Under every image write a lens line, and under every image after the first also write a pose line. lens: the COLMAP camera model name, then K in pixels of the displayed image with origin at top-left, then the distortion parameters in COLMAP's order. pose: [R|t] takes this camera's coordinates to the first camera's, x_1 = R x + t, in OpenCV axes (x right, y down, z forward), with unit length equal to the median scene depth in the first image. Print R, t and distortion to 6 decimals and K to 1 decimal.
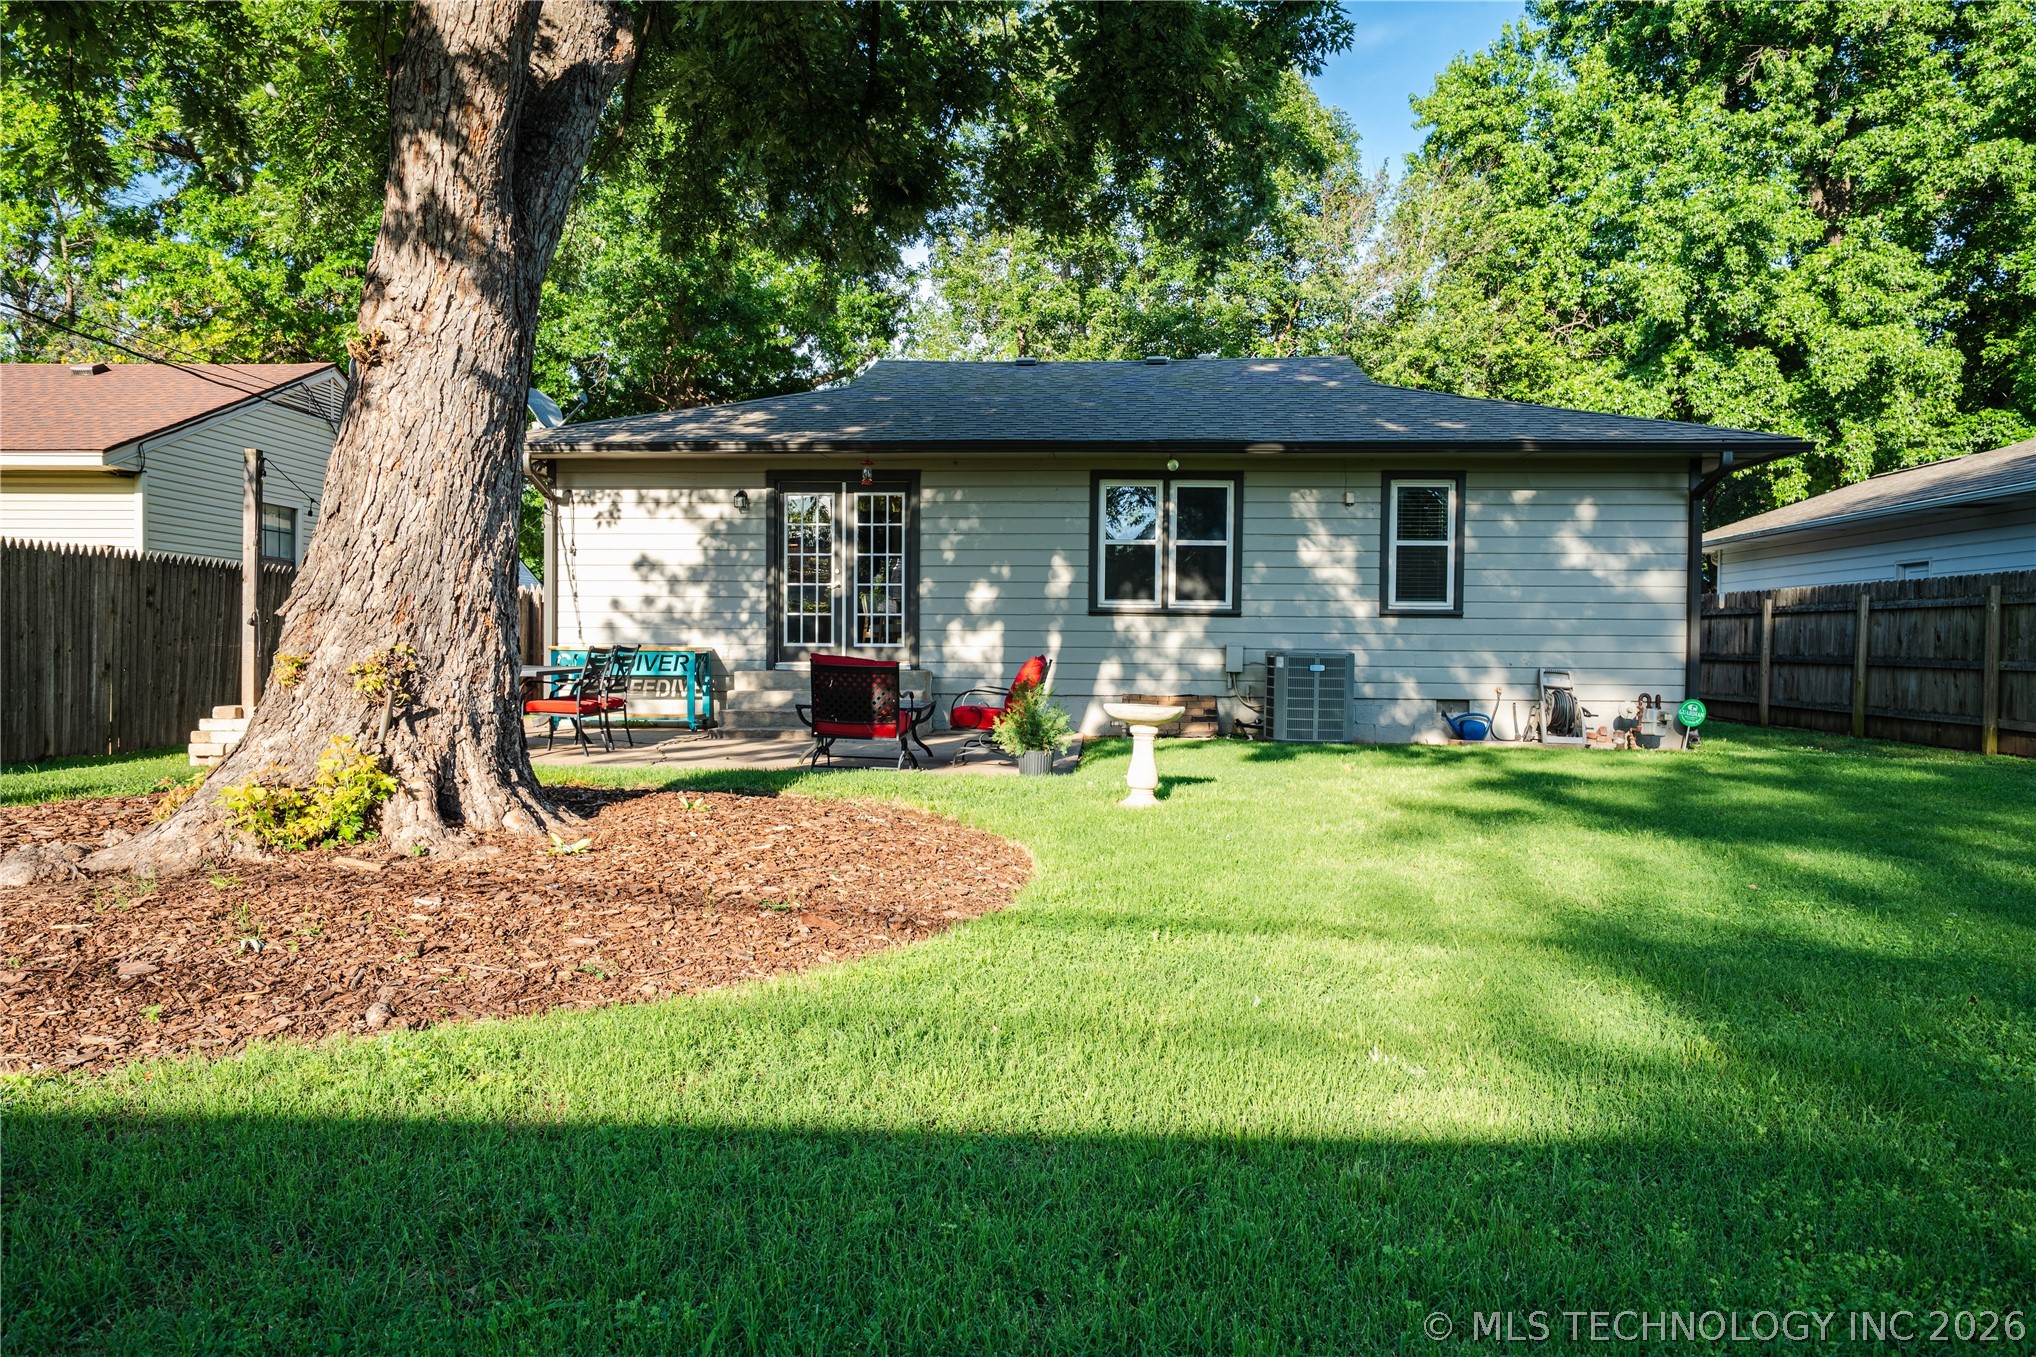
lens RADIAL K [[1485.7, 0, 1018.0], [0, 1485.7, 678.5], [0, 0, 1]] dist [-0.050974, 0.000857]
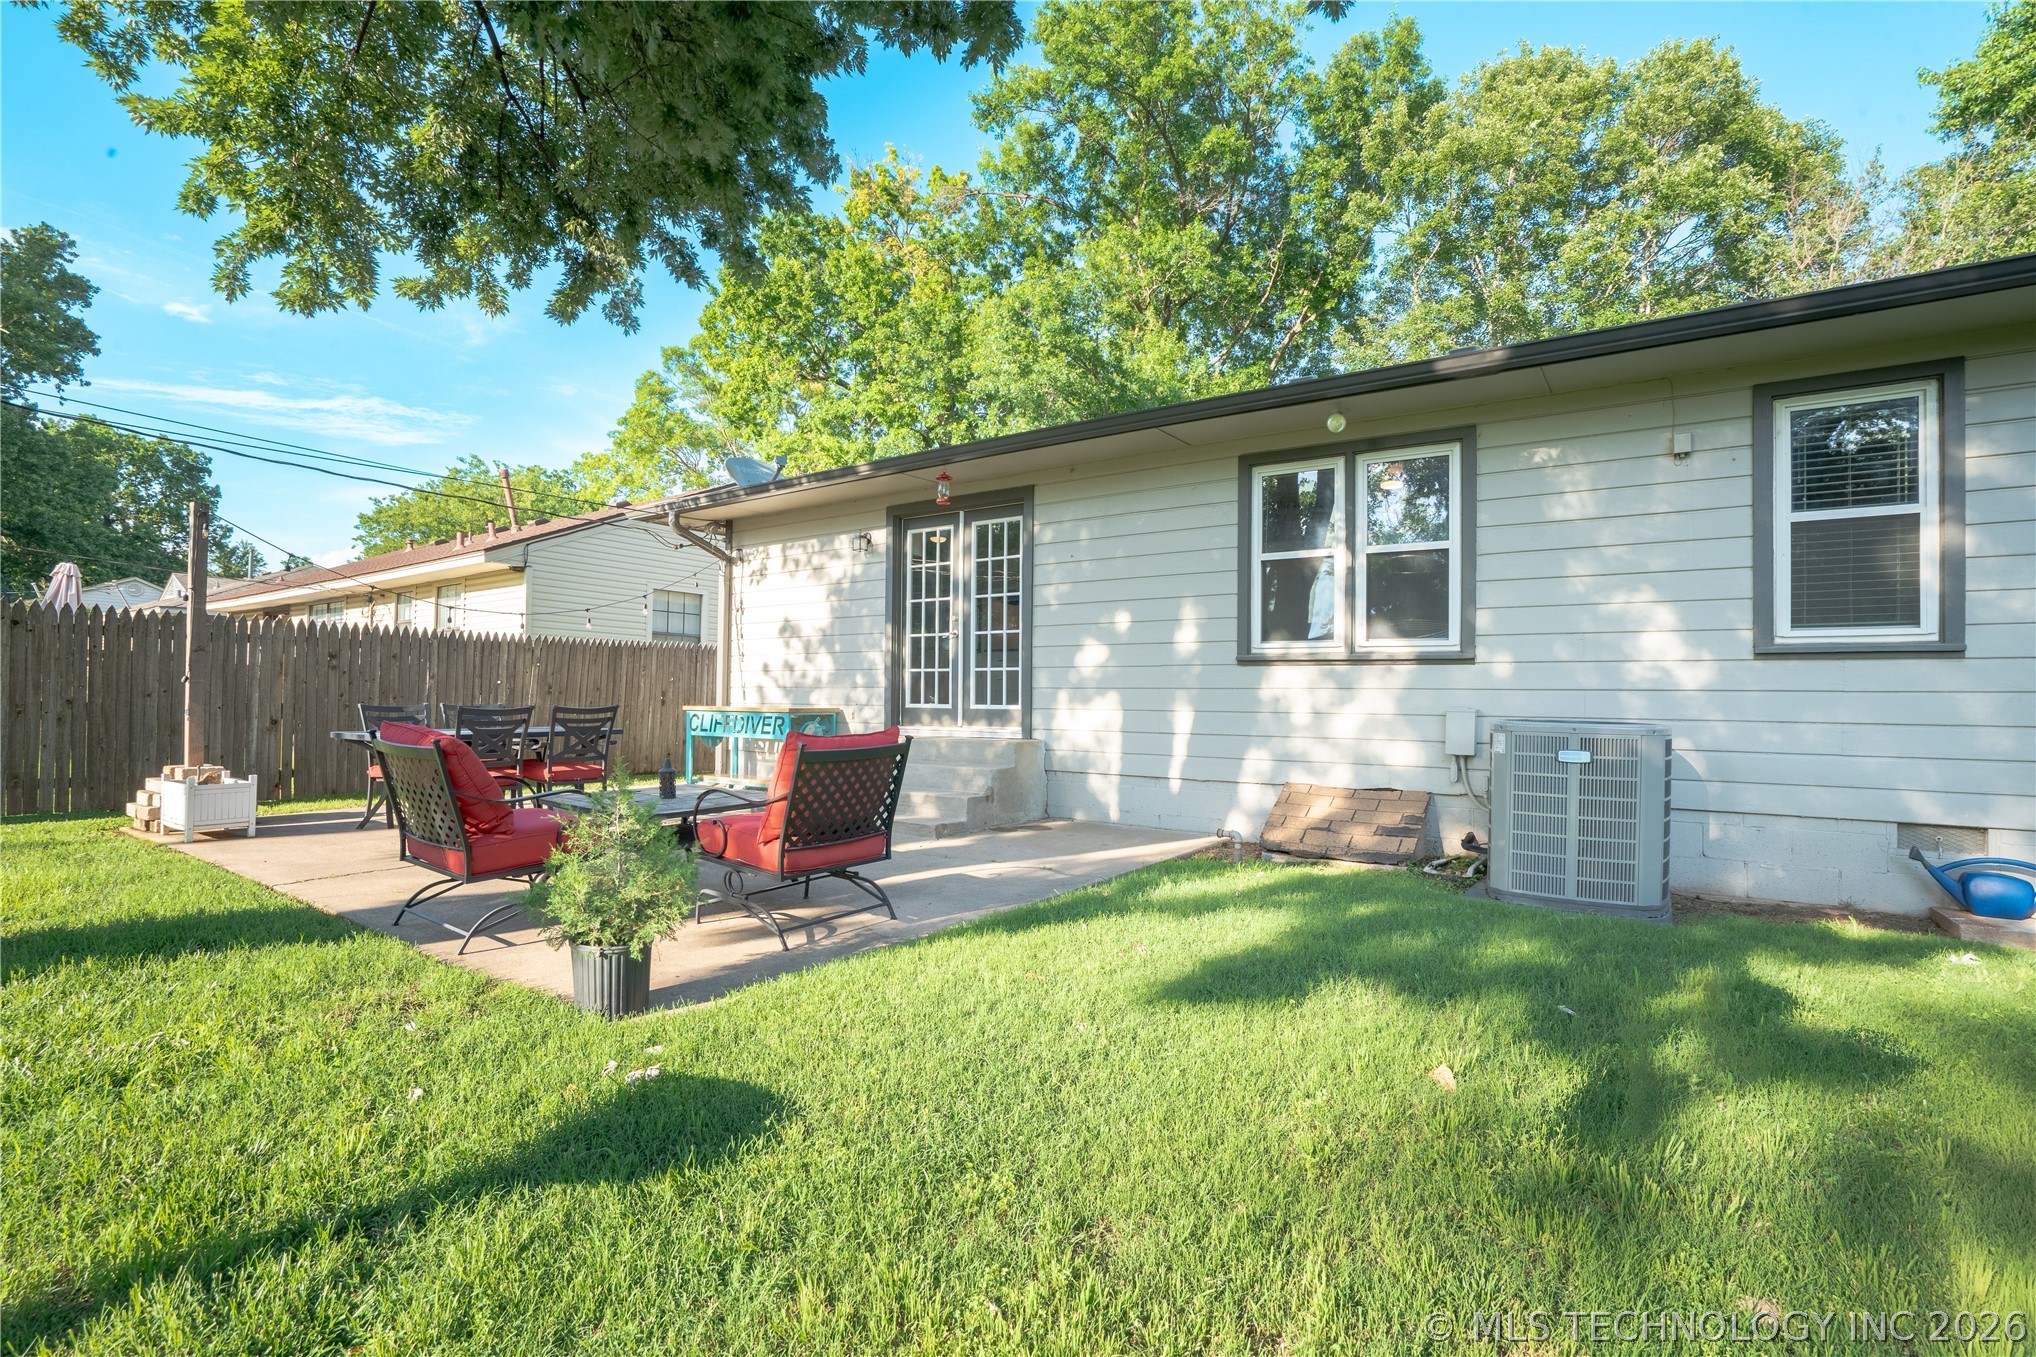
lens RADIAL K [[943.7, 0, 1017.4], [0, 943.7, 688.0], [0, 0, 1]] dist [-0.059531, 0.019081]
pose [[0.849637, -0.005733, -0.527336, 0.191490], [-0.015294, 0.999252, -0.035506, -0.015273], [0.527145, 0.038233, 0.848915, 0.579031]]
